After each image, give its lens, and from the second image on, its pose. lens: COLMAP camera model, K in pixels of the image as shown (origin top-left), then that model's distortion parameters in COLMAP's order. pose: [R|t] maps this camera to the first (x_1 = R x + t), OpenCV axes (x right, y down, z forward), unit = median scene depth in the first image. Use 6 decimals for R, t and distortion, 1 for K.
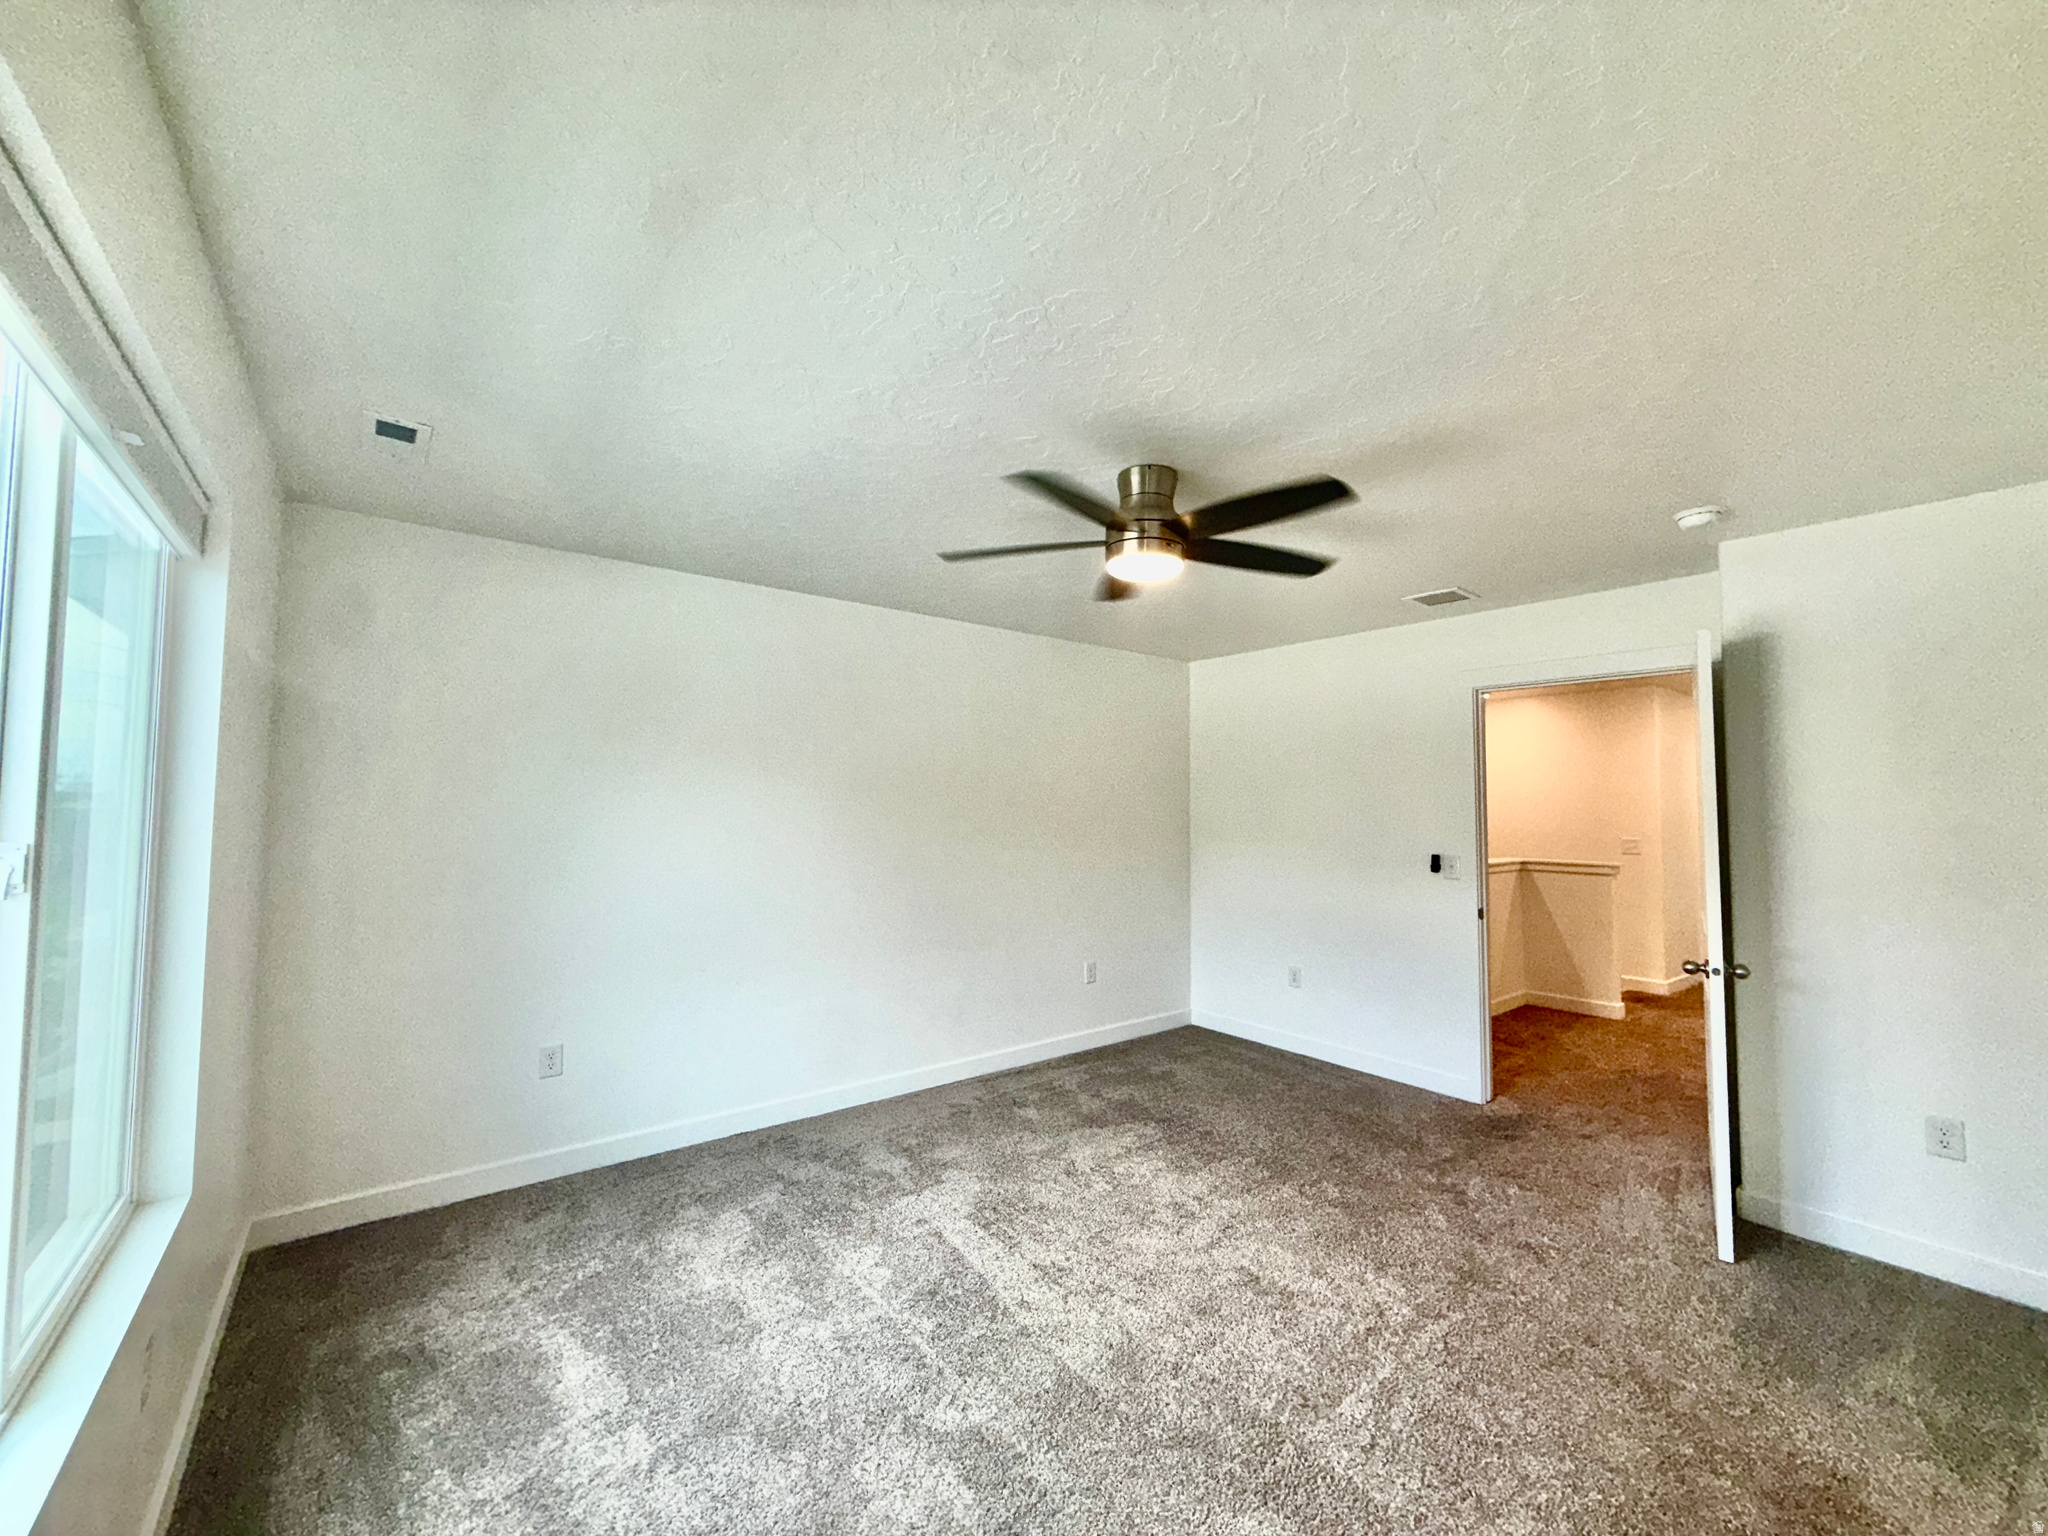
lens RADIAL K [[816.2, 0, 1024.2], [0, 816.2, 766.7], [0, 0, 1]] dist [-0.000339, 0.000058]
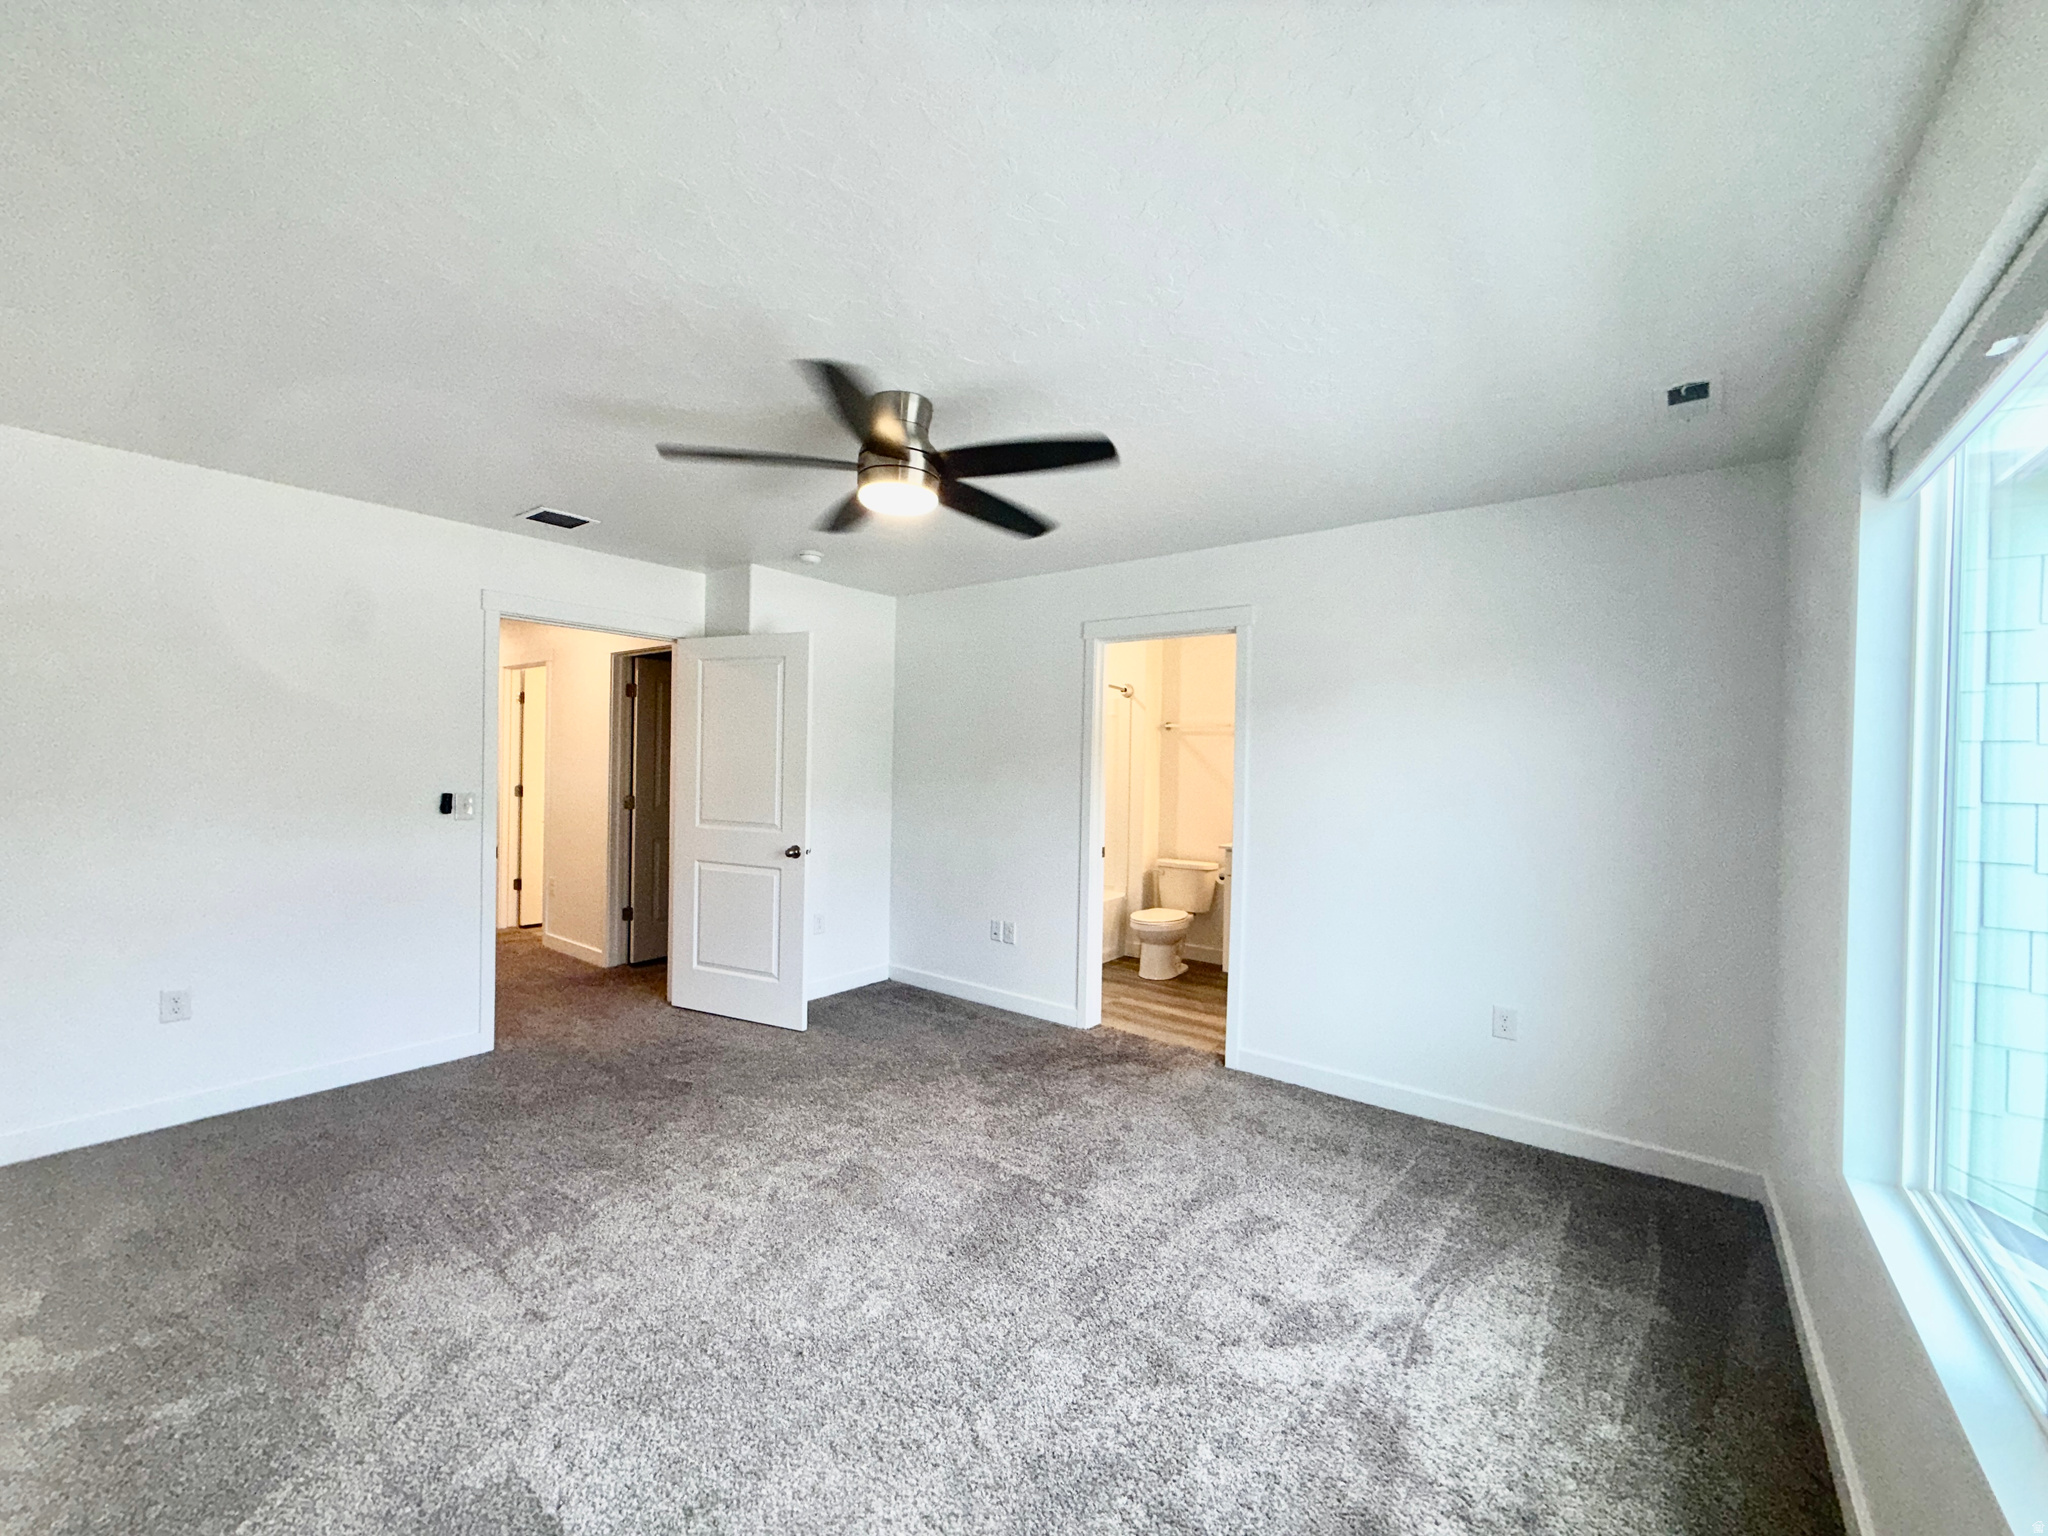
lens RADIAL K [[816.2, 0, 1021.9], [0, 816.2, 774.2], [0, 0, 1]] dist [-0.000339, 0.000058]
pose [[-0.259084, -0.026672, 0.965486, -0.569599], [-0.075507, 0.997119, 0.007284, 0.040831], [-0.962899, -0.071014, -0.260351, 0.746007]]
